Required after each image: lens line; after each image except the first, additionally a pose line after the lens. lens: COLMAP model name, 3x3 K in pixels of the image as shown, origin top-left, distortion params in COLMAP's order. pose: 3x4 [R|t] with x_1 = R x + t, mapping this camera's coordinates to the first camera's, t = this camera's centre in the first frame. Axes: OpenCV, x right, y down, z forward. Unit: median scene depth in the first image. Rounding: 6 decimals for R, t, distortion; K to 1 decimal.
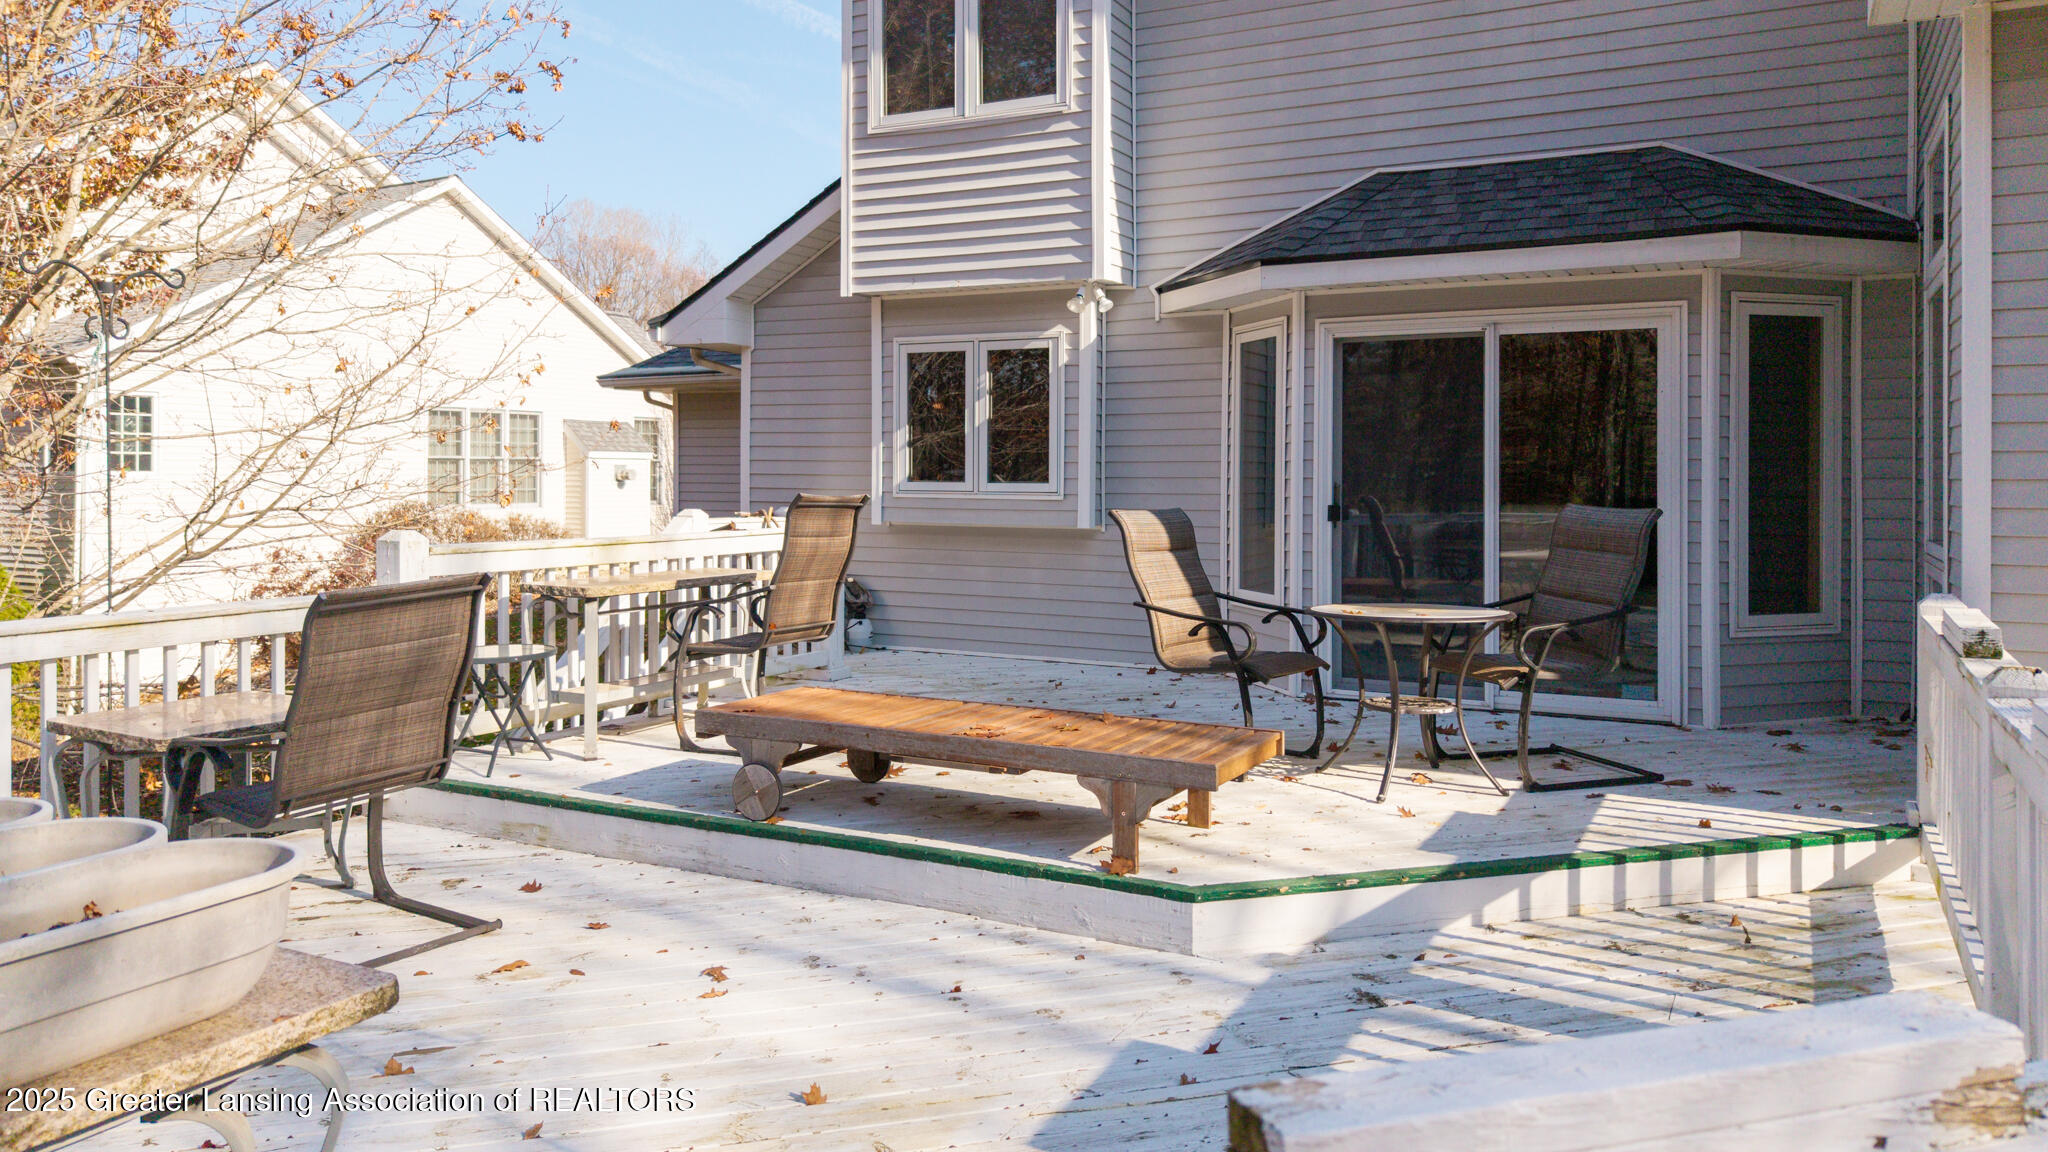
lens RADIAL K [[1370.7, 0, 1040.7], [0, 1370.7, 528.0], [0, 0, 1]] dist [0.027858, -0.041492]
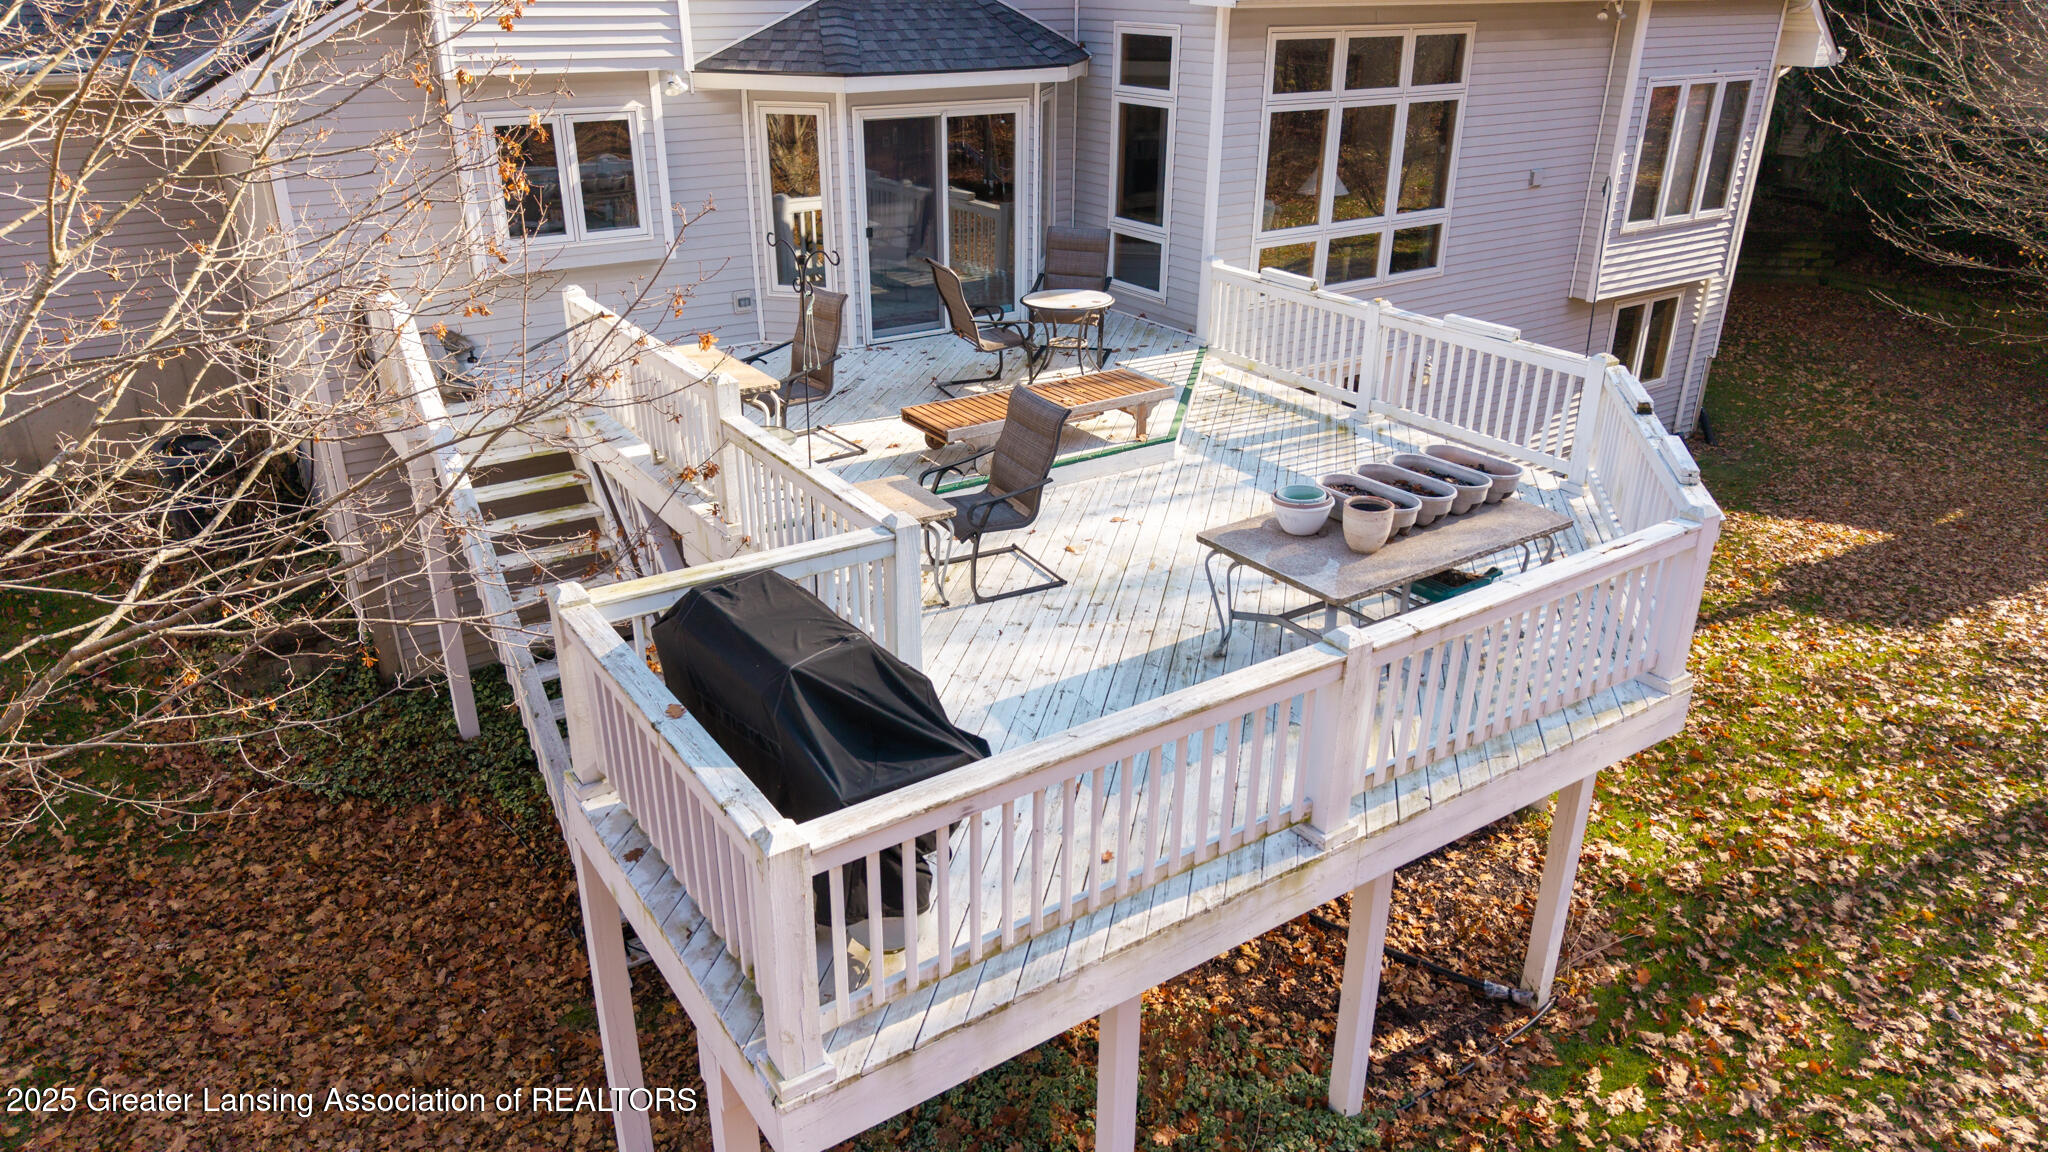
lens RADIAL K [[1370.7, 0, 1049.1], [0, 1370.7, 597.8], [0, 0, 1]] dist [0.027858, -0.041492]
pose [[0.454819, -0.369396, 0.810362, -1.136134], [0.021885, 0.914283, 0.404484, -0.260568], [-0.890315, -0.166232, 0.423918, 0.037358]]
